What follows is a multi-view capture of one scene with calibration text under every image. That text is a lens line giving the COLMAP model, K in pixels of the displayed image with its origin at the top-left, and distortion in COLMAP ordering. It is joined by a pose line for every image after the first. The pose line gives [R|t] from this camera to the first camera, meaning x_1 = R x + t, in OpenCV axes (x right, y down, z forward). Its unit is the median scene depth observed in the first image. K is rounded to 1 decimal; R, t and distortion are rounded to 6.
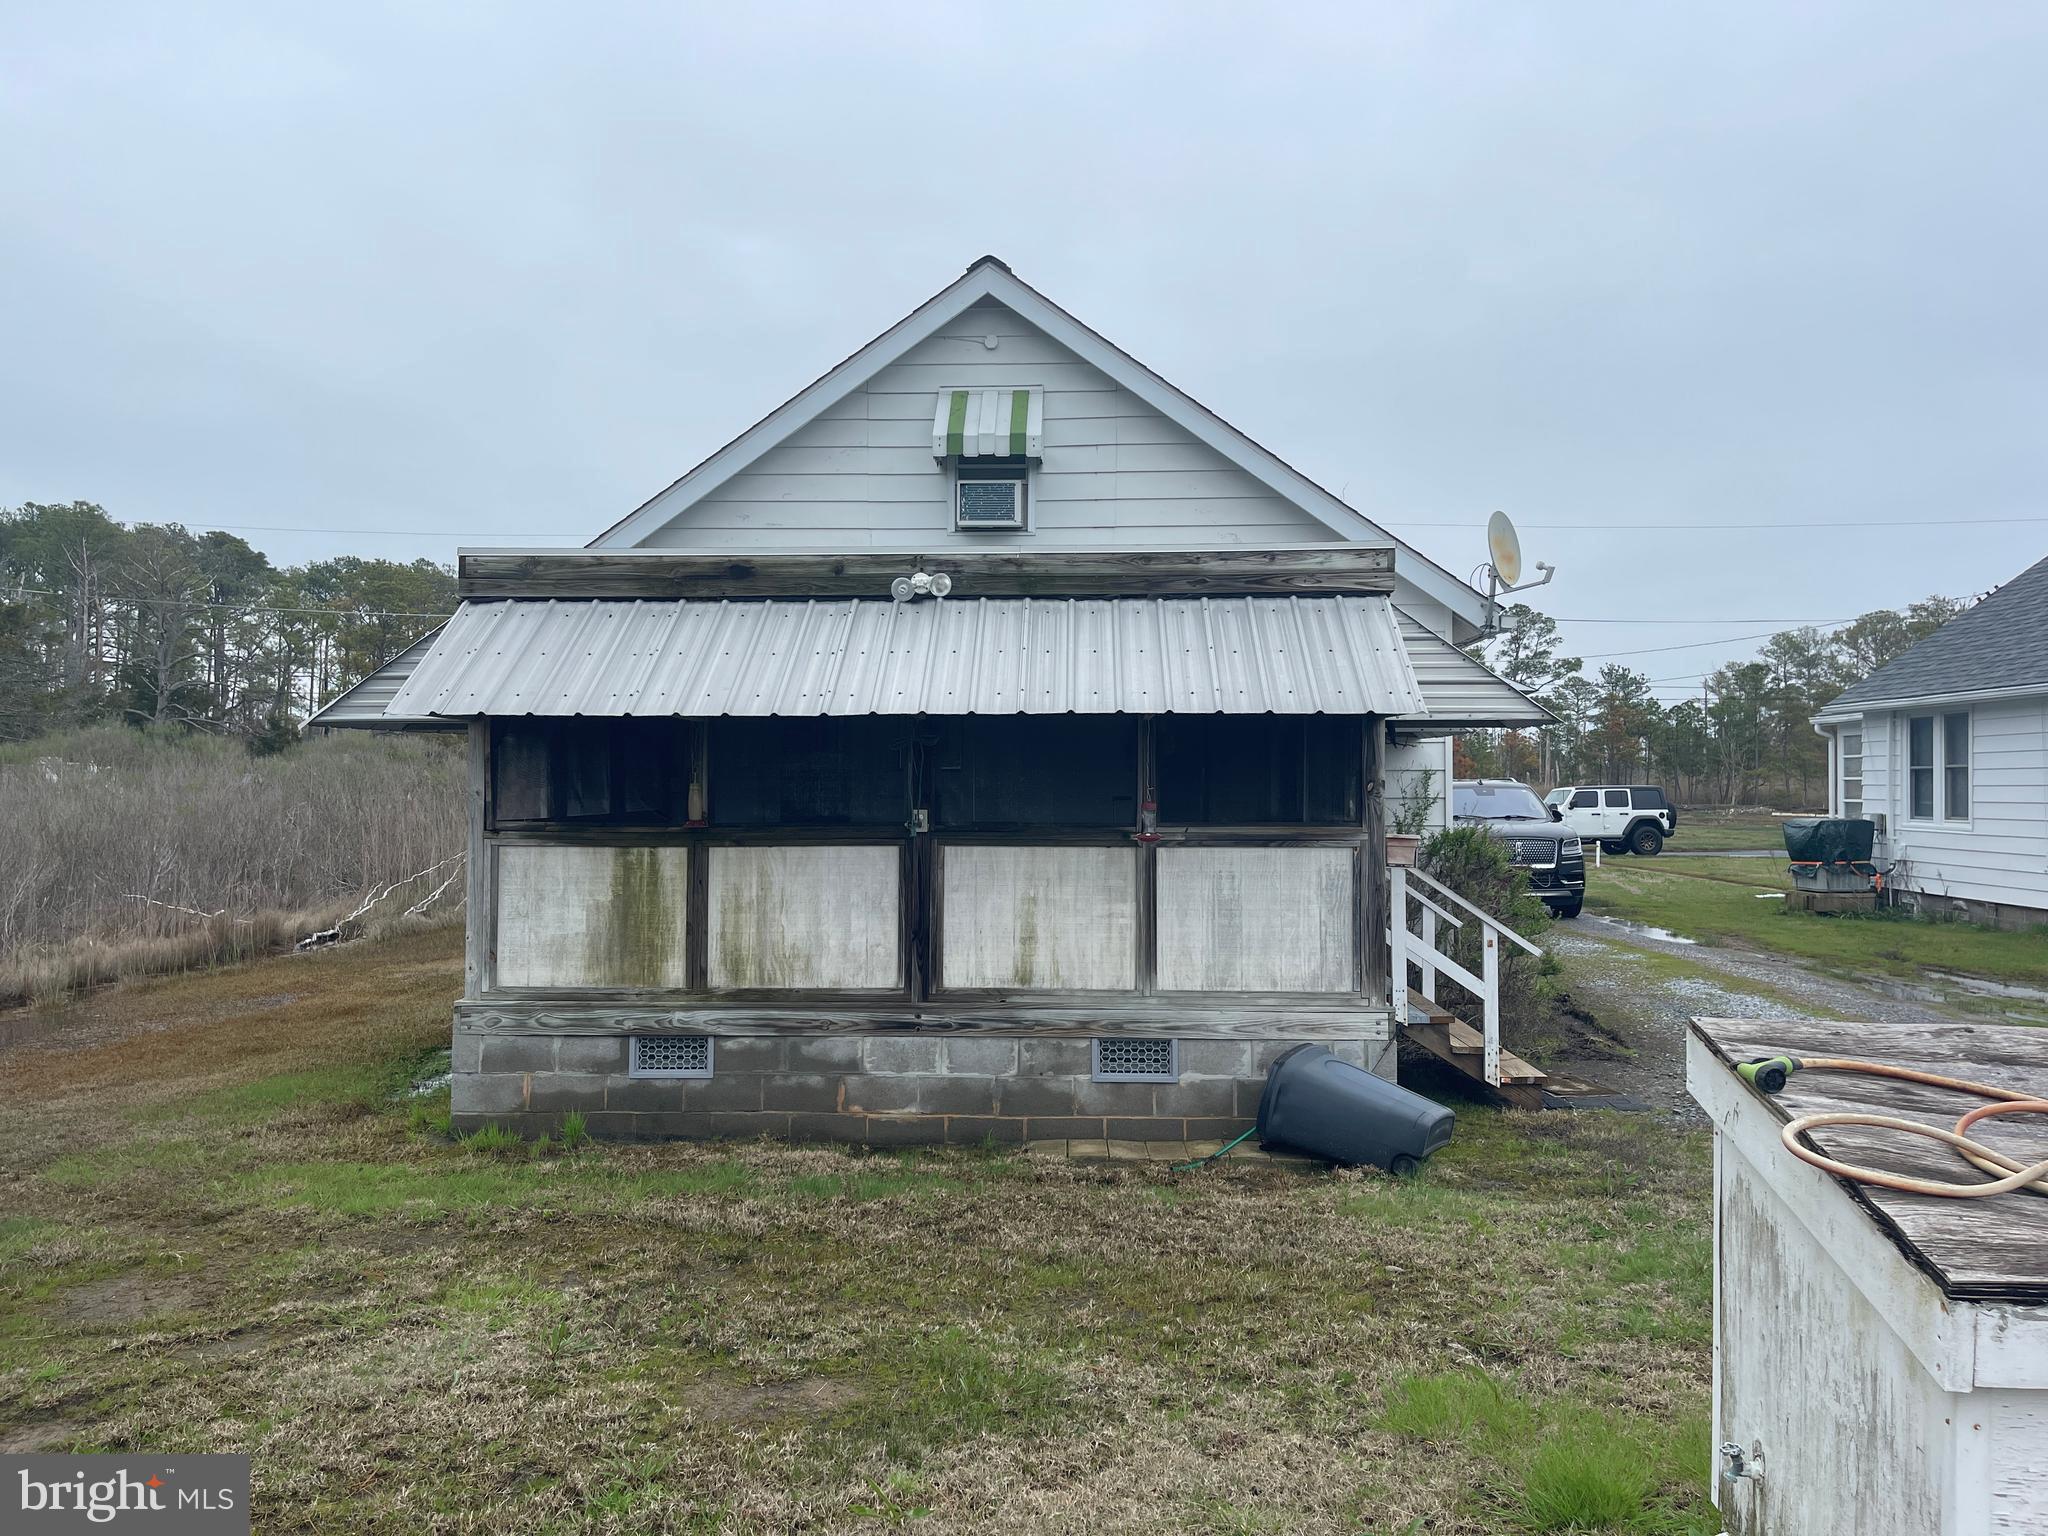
lens RADIAL K [[1550.9, 0, 1024.0], [0, 1550.9, 768.0], [0, 0, 1]] dist [0.003456, 0.000748]
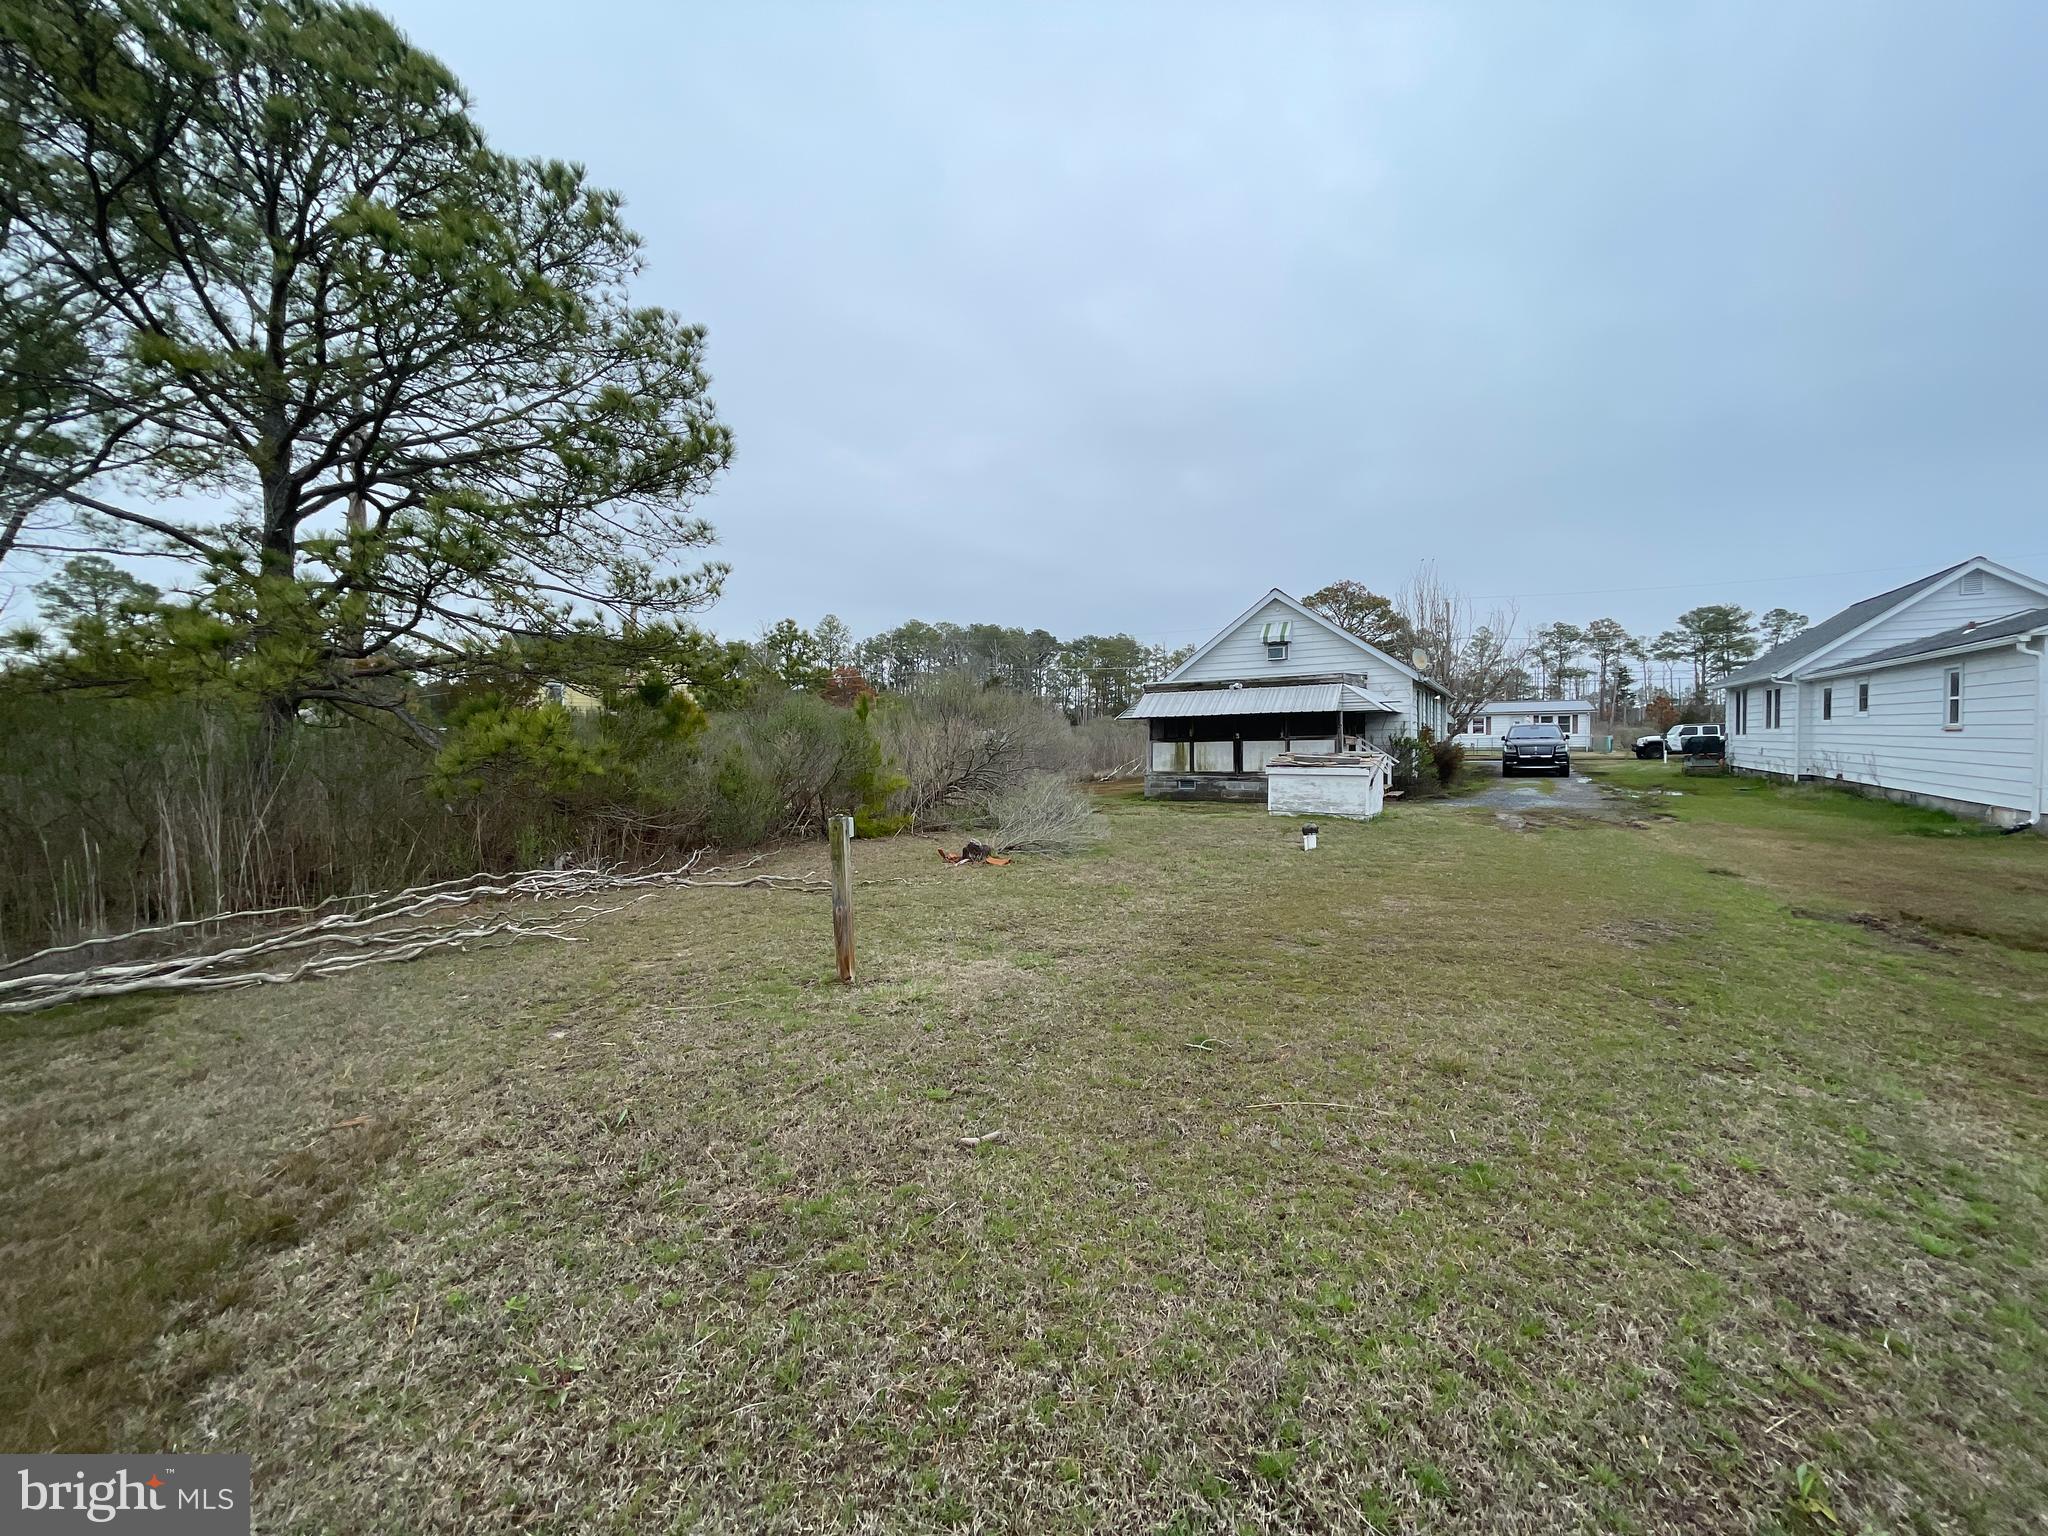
lens RADIAL K [[820.9, 0, 1024.0], [0, 820.9, 775.0], [0, 0, 1]] dist [-0.005746, 0.000810]
pose [[0.883489, 0.001367, -0.468450, 0.518548], [0.025593, 0.998361, 0.051182, 0.008033], [0.467752, -0.057208, 0.882006, -1.487112]]
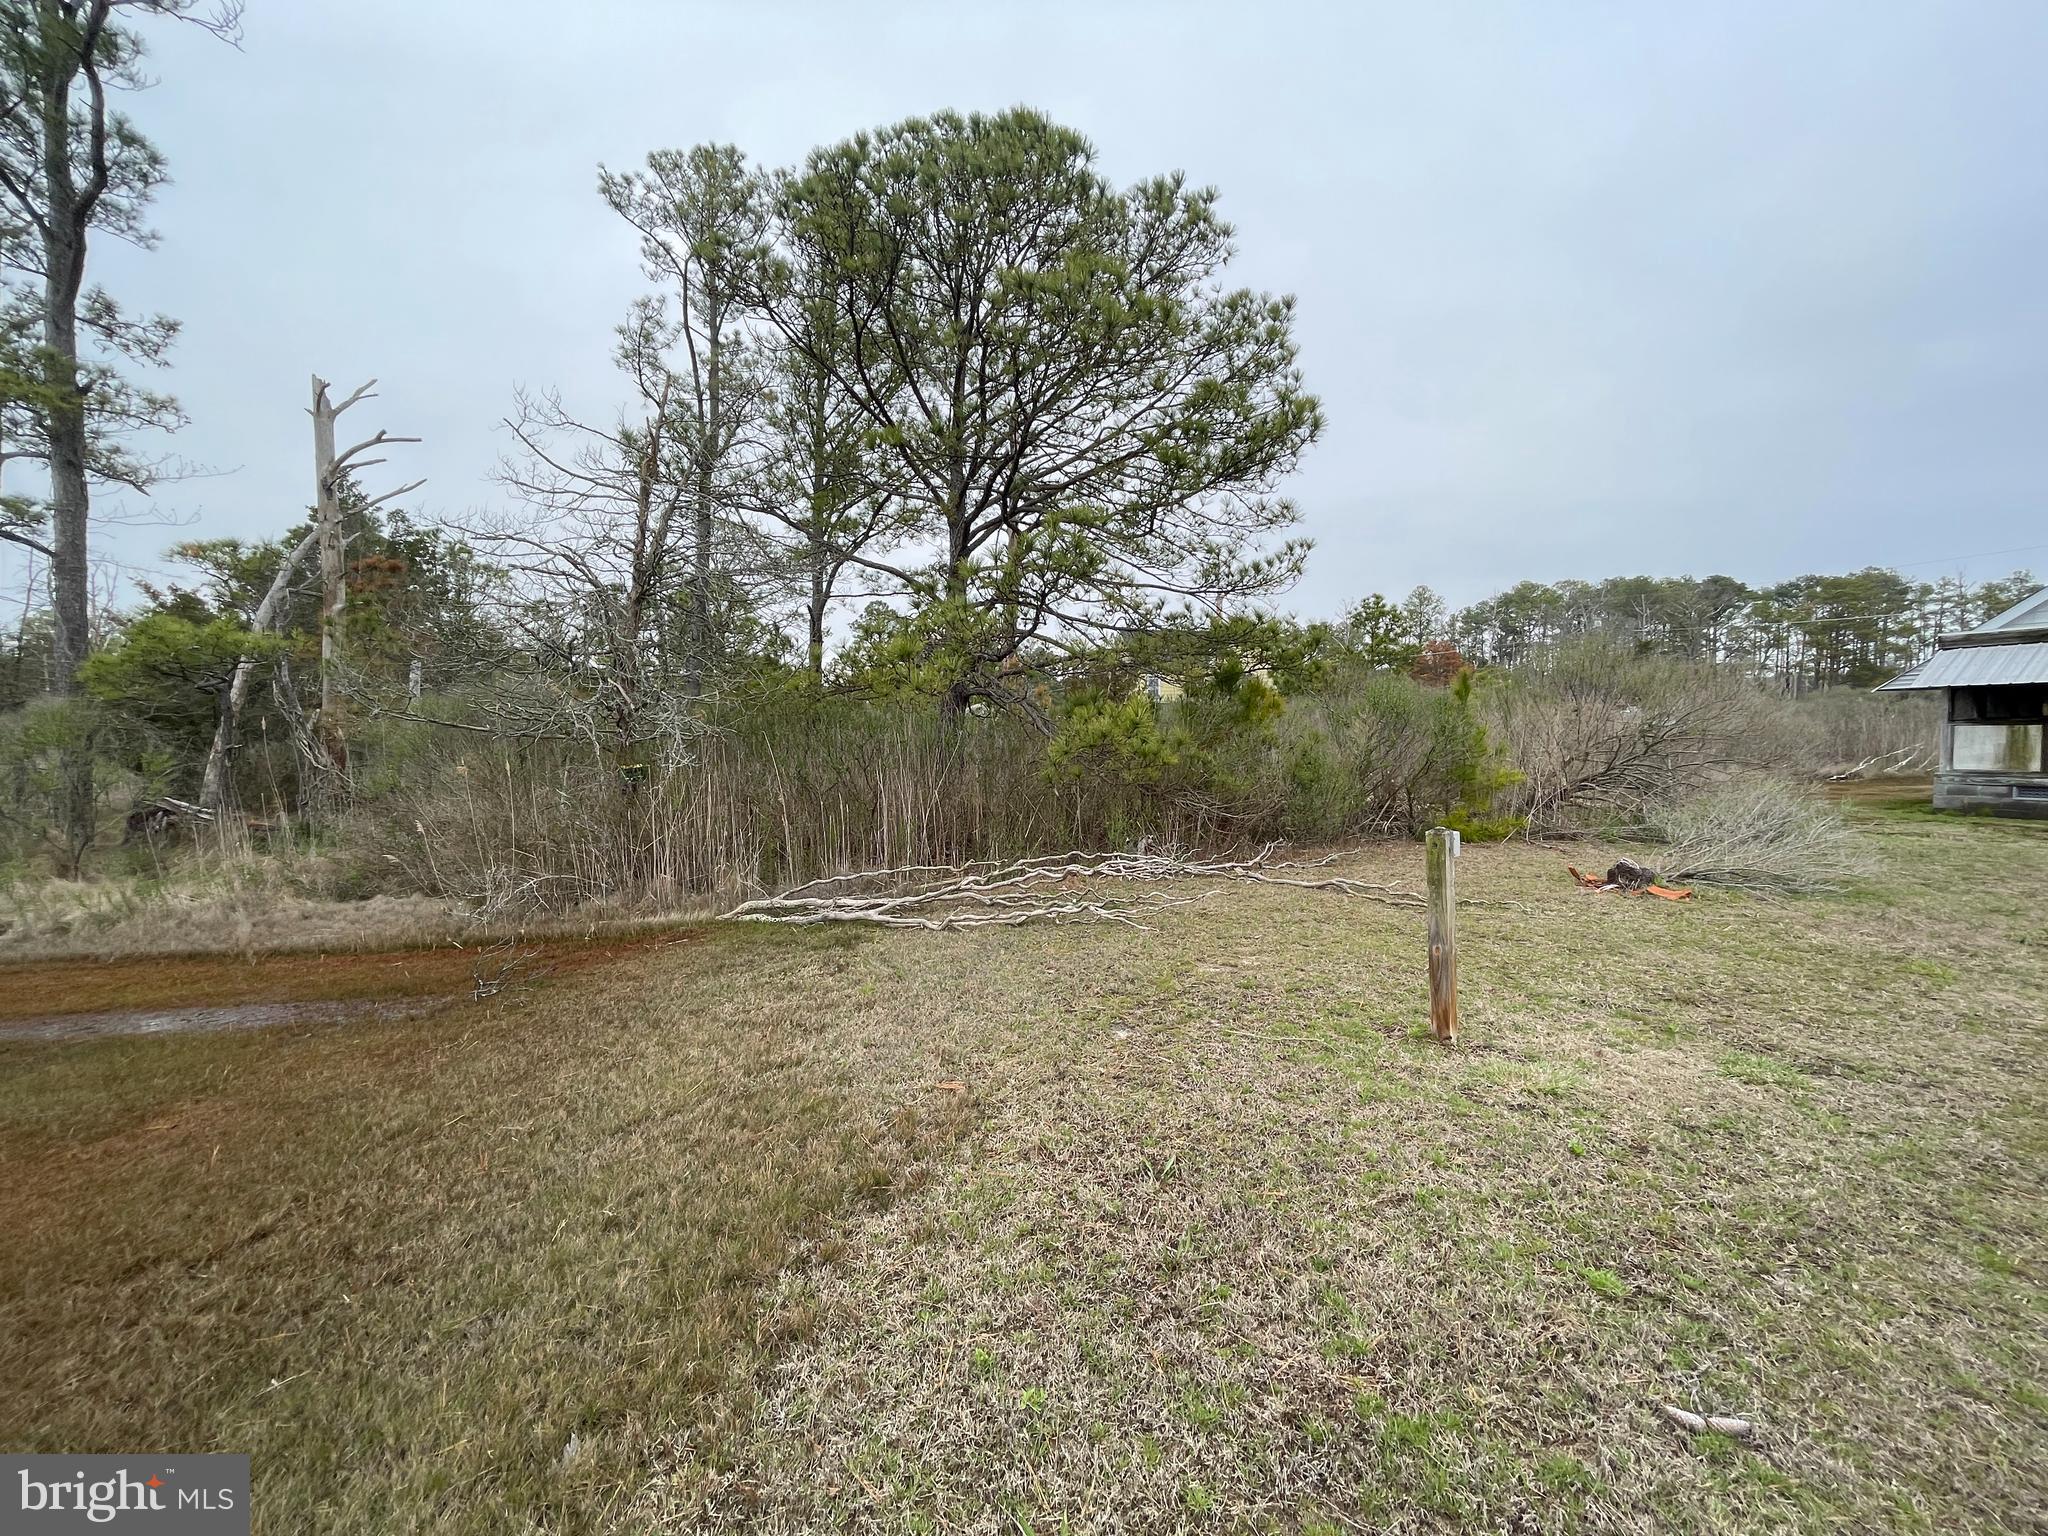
lens RADIAL K [[820.9, 0, 1024.0], [0, 820.9, 775.0], [0, 0, 1]] dist [-0.005746, 0.000810]
pose [[0.395209, 0.034043, -0.917960, 0.449056], [0.032664, 0.998160, 0.051080, 0.002796], [0.918010, -0.050172, 0.393370, -1.421181]]
